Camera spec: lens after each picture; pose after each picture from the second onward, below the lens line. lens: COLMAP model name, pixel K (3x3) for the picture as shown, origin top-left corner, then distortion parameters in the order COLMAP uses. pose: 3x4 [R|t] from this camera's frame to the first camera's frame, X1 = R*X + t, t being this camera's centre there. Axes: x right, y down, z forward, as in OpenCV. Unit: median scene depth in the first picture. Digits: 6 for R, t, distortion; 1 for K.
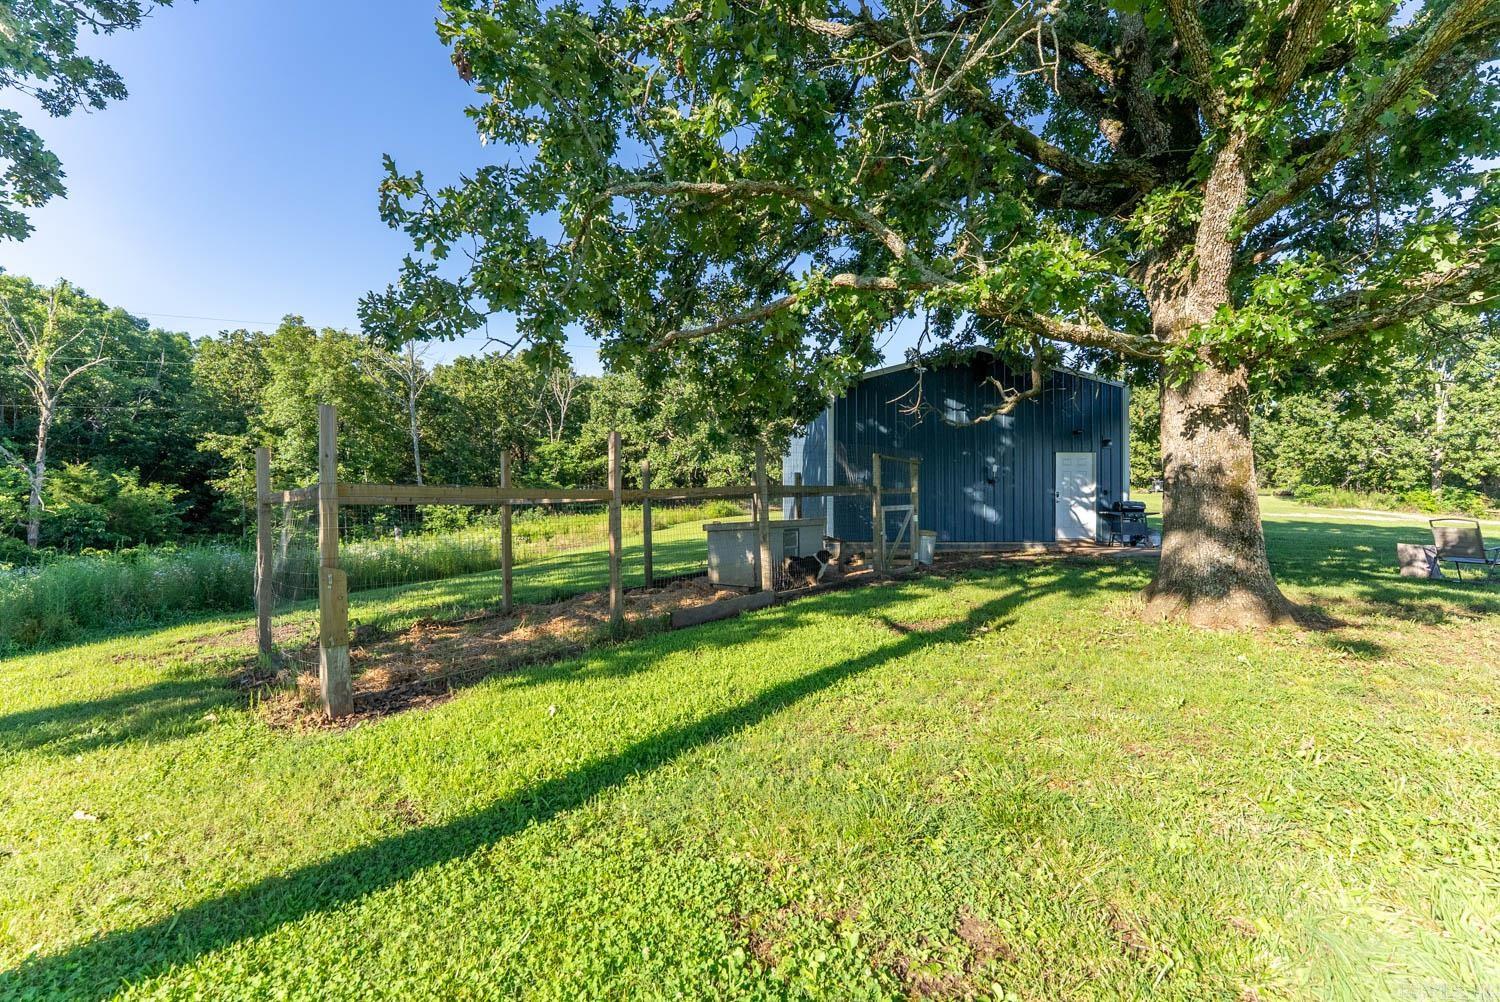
lens RADIAL K [[607.2, 0, 739.3], [0, 607.2, 503.0], [0, 0, 1]] dist [0.003722, 0.000044]
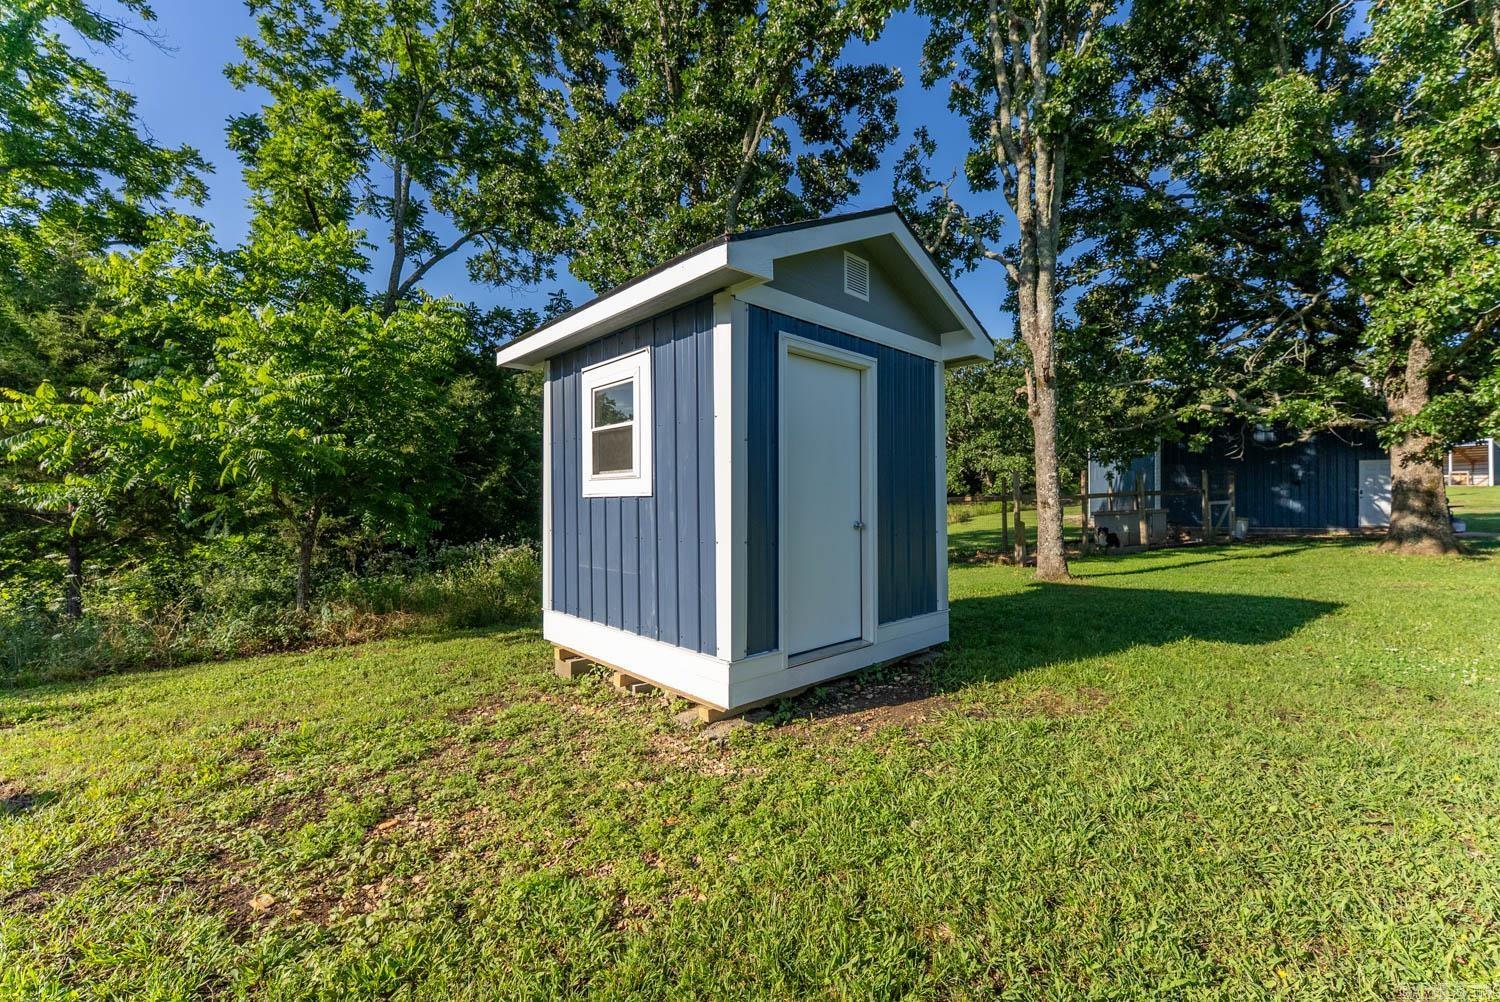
lens RADIAL K [[607.2, 0, 739.3], [0, 607.2, 503.0], [0, 0, 1]] dist [0.003722, 0.000044]
pose [[0.931972, -0.004670, -0.362501, -0.609590], [0.005955, 0.999979, 0.002429, -0.001582], [0.362482, -0.004423, 0.931980, -1.724890]]
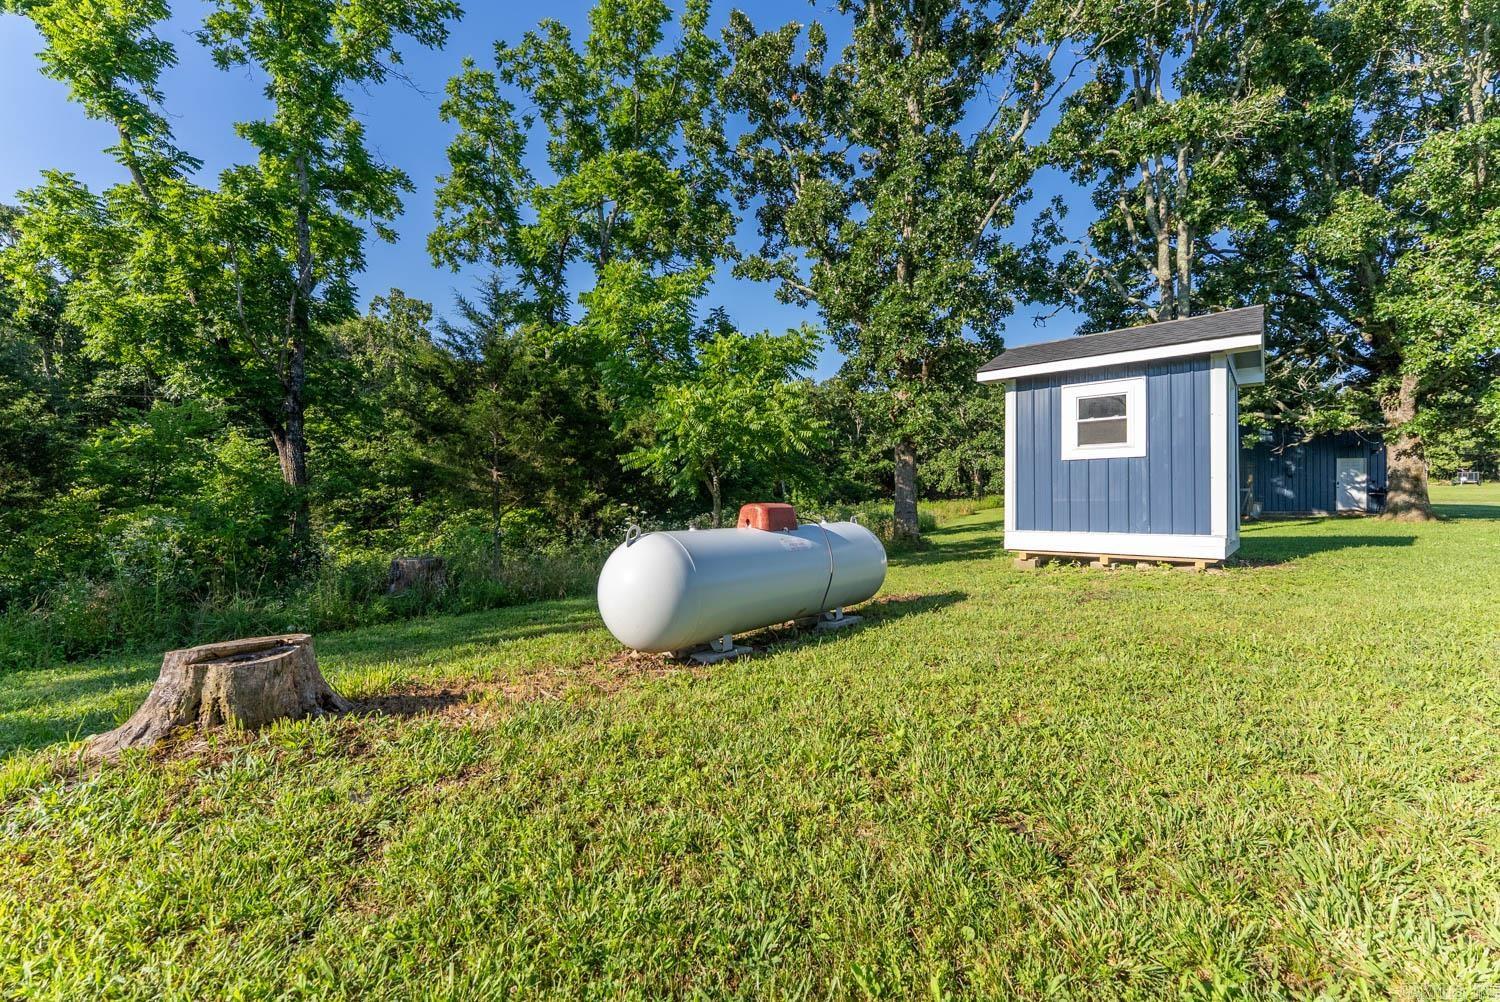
lens RADIAL K [[608.6, 0, 745.6], [0, 608.6, 505.3], [0, 0, 1]] dist [-0.002089, 0.002915]
pose [[0.960618, -0.001548, -0.277869, -1.404338], [0.002943, 0.999985, 0.004606, 0.086081], [0.277858, -0.005242, 0.960608, -2.590697]]
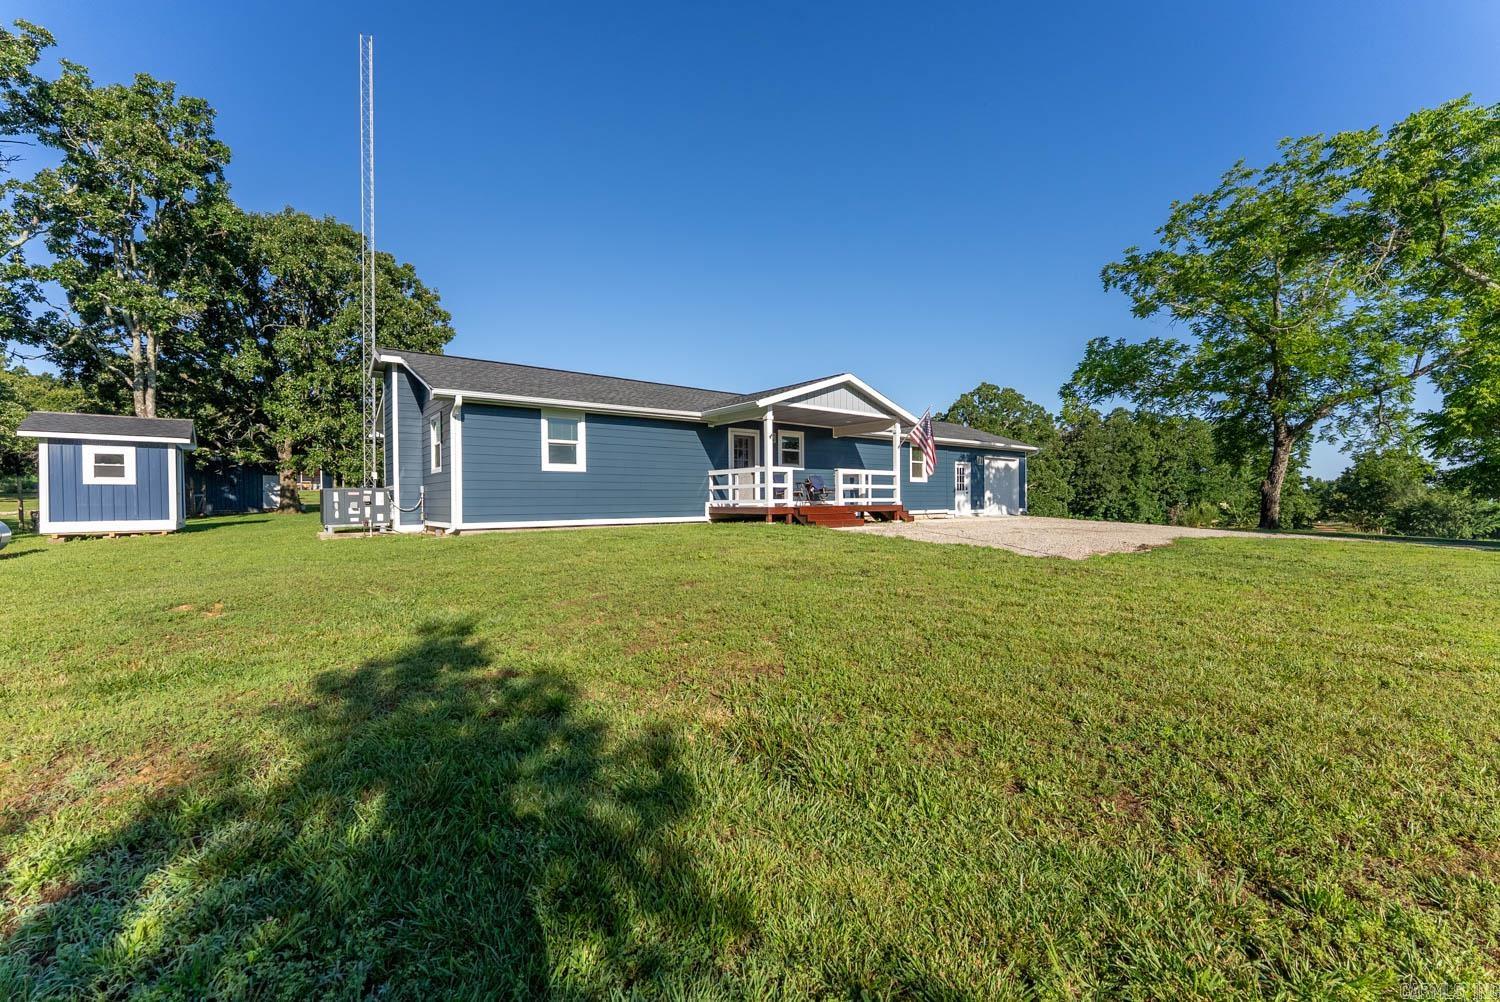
lens RADIAL K [[607.2, 0, 739.3], [0, 607.2, 503.0], [0, 0, 1]] dist [0.003722, 0.000044]
pose [[0.441910, -0.009572, 0.897009, -2.216414], [0.004999, 0.999954, 0.008207, 0.066344], [-0.897046, 0.000858, 0.441937, -4.790751]]
